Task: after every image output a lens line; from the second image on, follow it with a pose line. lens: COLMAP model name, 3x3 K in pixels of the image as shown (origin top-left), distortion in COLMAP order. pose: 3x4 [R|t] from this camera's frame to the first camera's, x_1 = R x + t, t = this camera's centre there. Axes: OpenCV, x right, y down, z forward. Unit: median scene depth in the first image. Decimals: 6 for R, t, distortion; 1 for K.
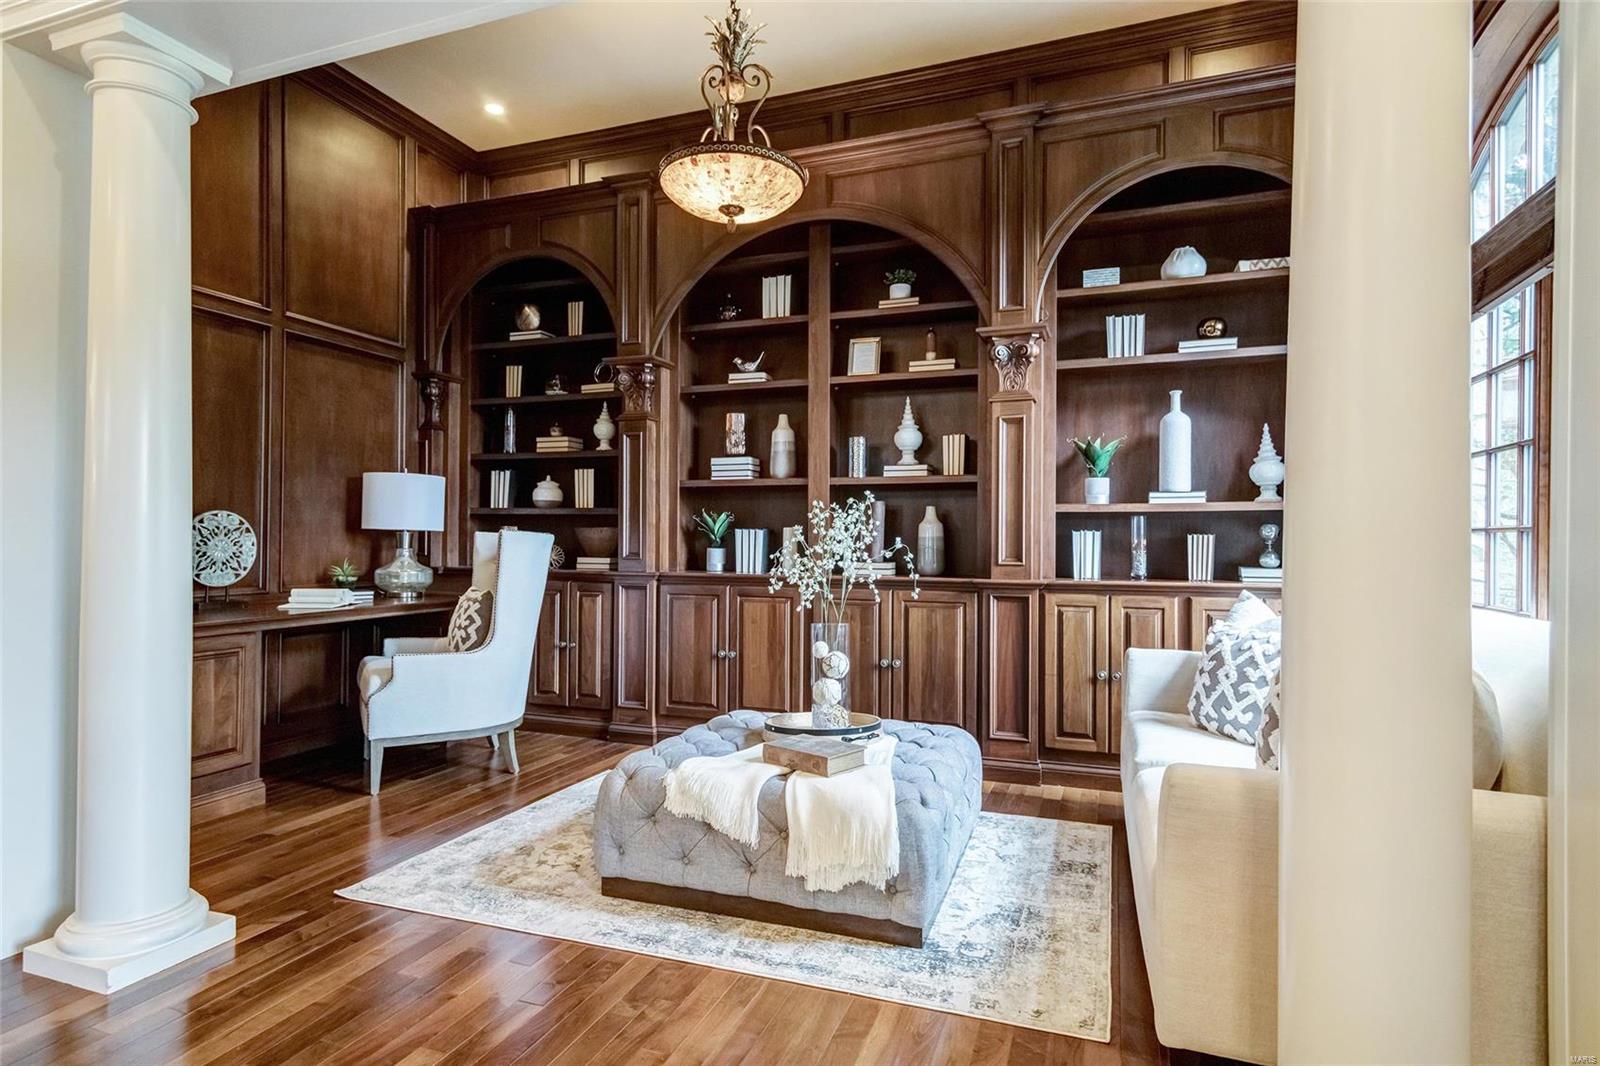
lens RADIAL K [[862.1, 0, 782.7], [0, 862.1, 538.4], [0, 0, 1]] dist [0.021857, -0.007811]
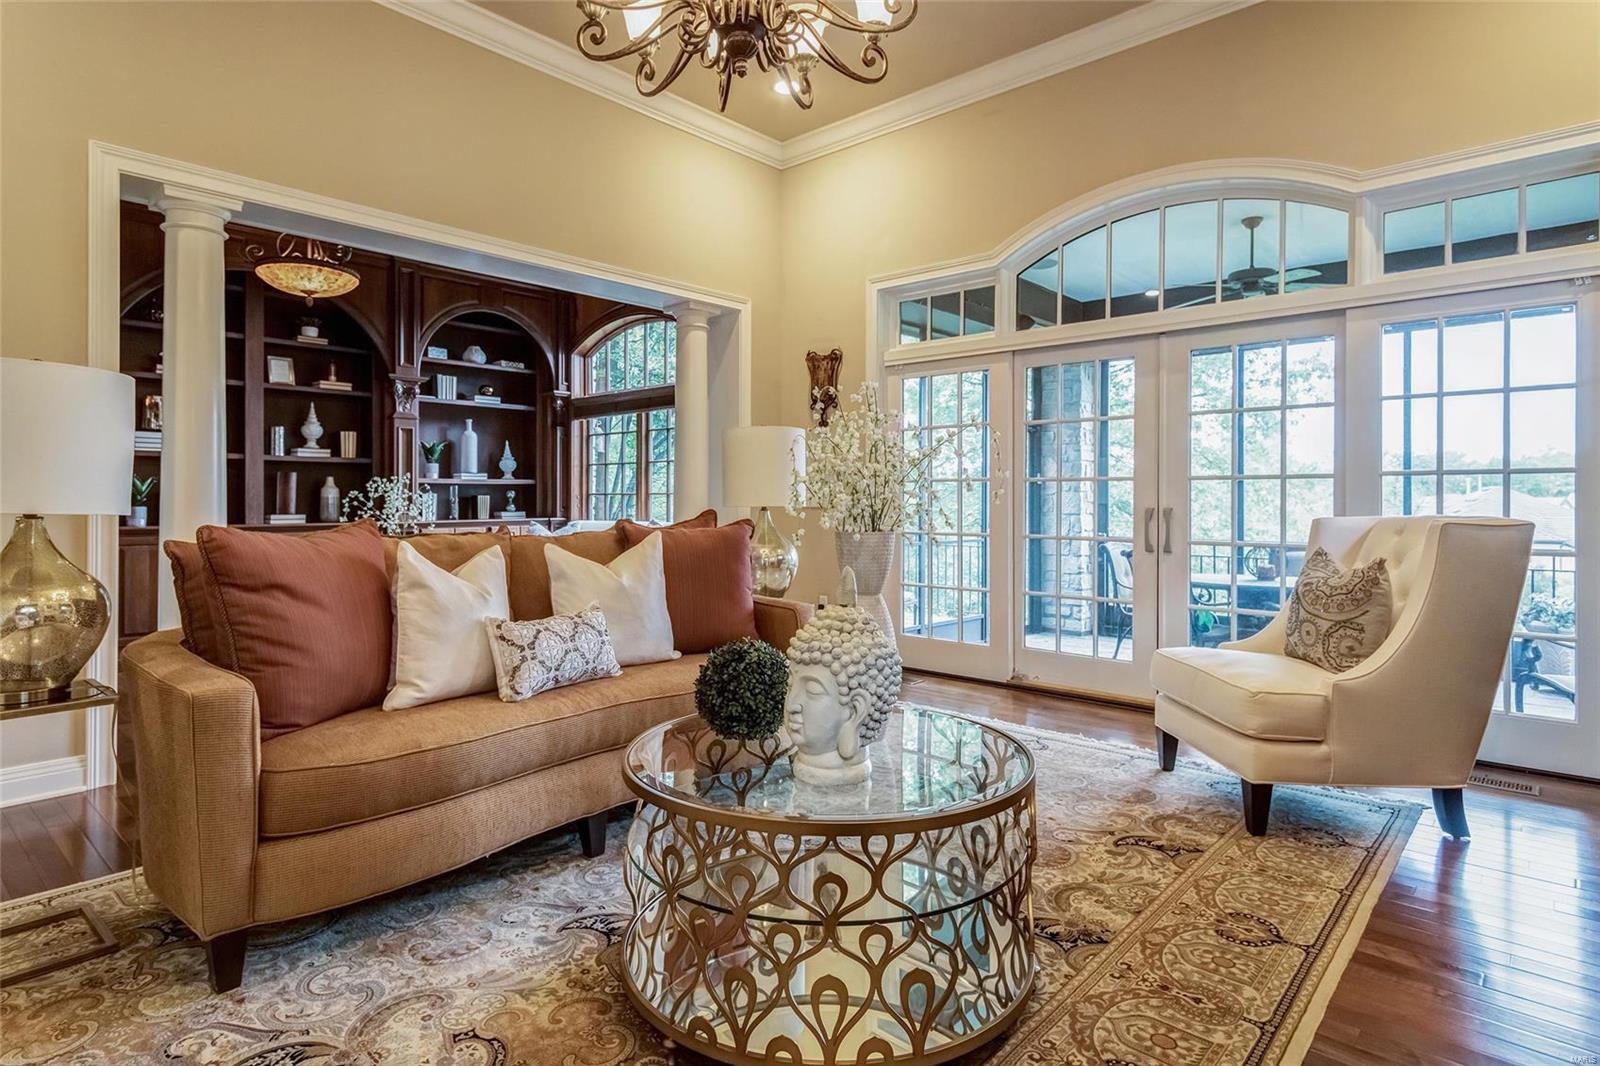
lens RADIAL K [[862.1, 0, 802.8], [0, 862.1, 499.6], [0, 0, 1]] dist [0.021857, -0.007811]
pose [[0.351626, -0.005507, 0.936124, -1.024350], [-0.000226, 0.999982, 0.005968, -0.006642], [-0.936141, -0.002310, 0.351618, -0.337049]]
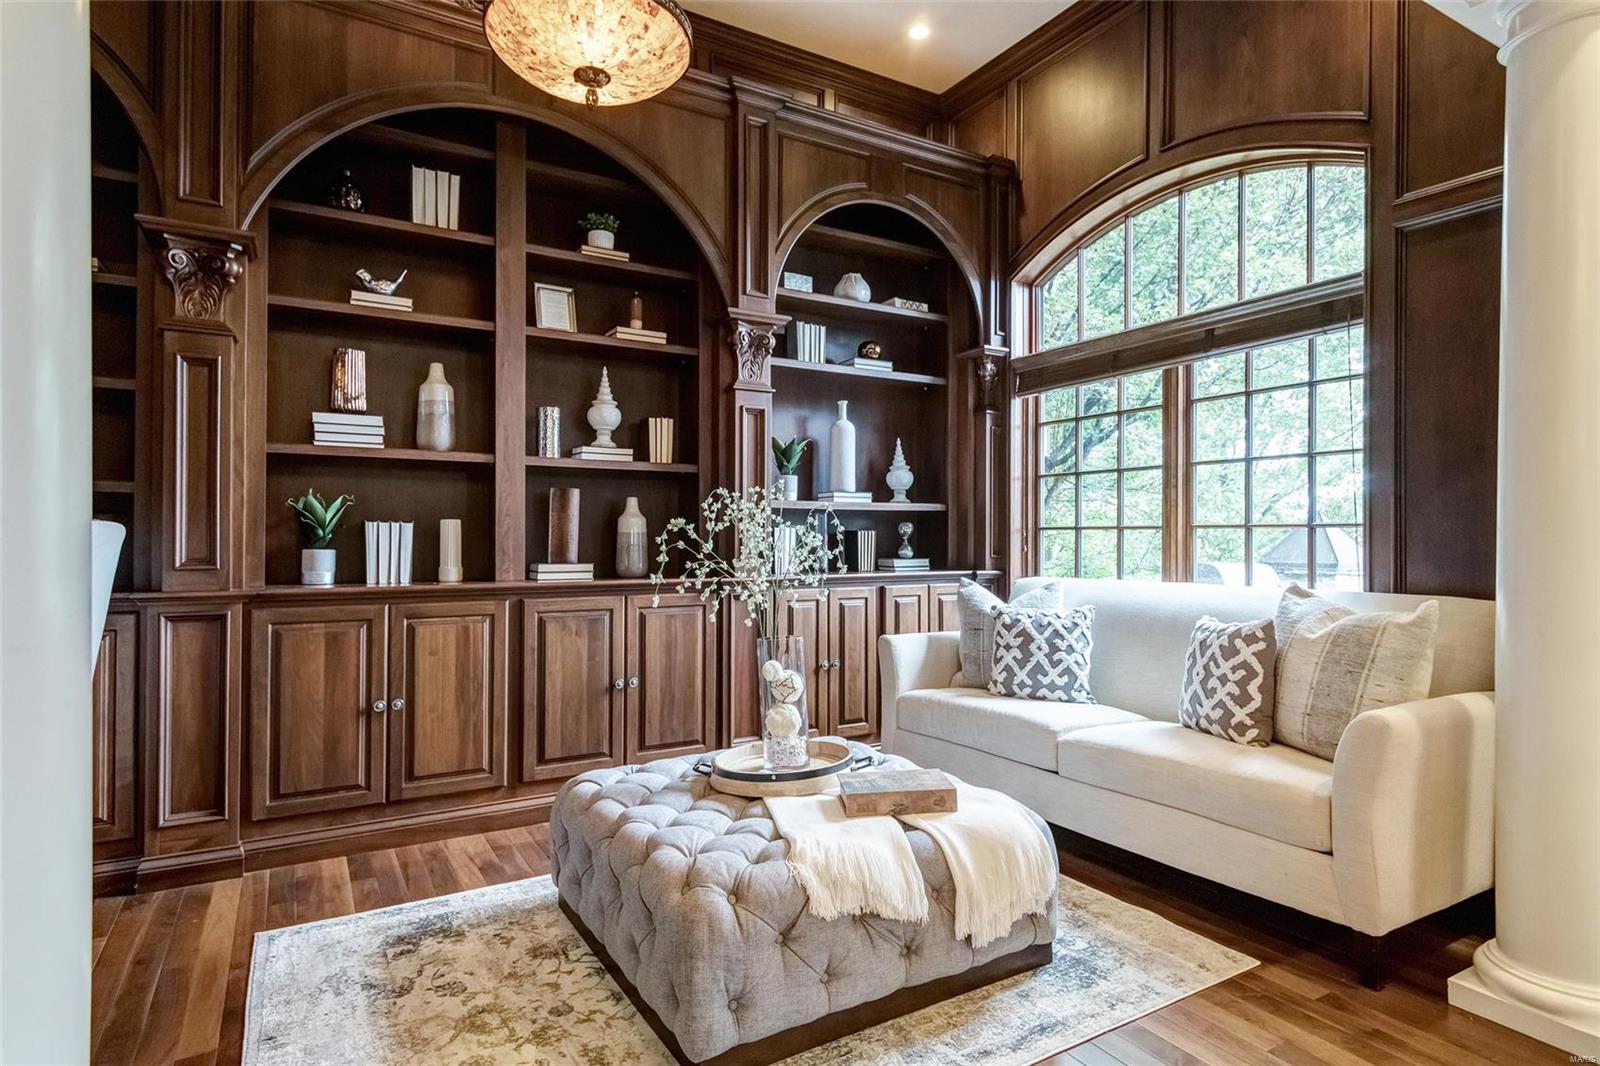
lens RADIAL K [[862.1, 0, 796.8], [0, 862.1, 534.9], [0, 0, 1]] dist [0.021857, -0.007811]
pose [[0.621278, -0.000871, 0.783589, -0.430287], [0.000400, 1.000000, 0.000794, -0.000009], [-0.783590, -0.000180, 0.621278, 0.350053]]
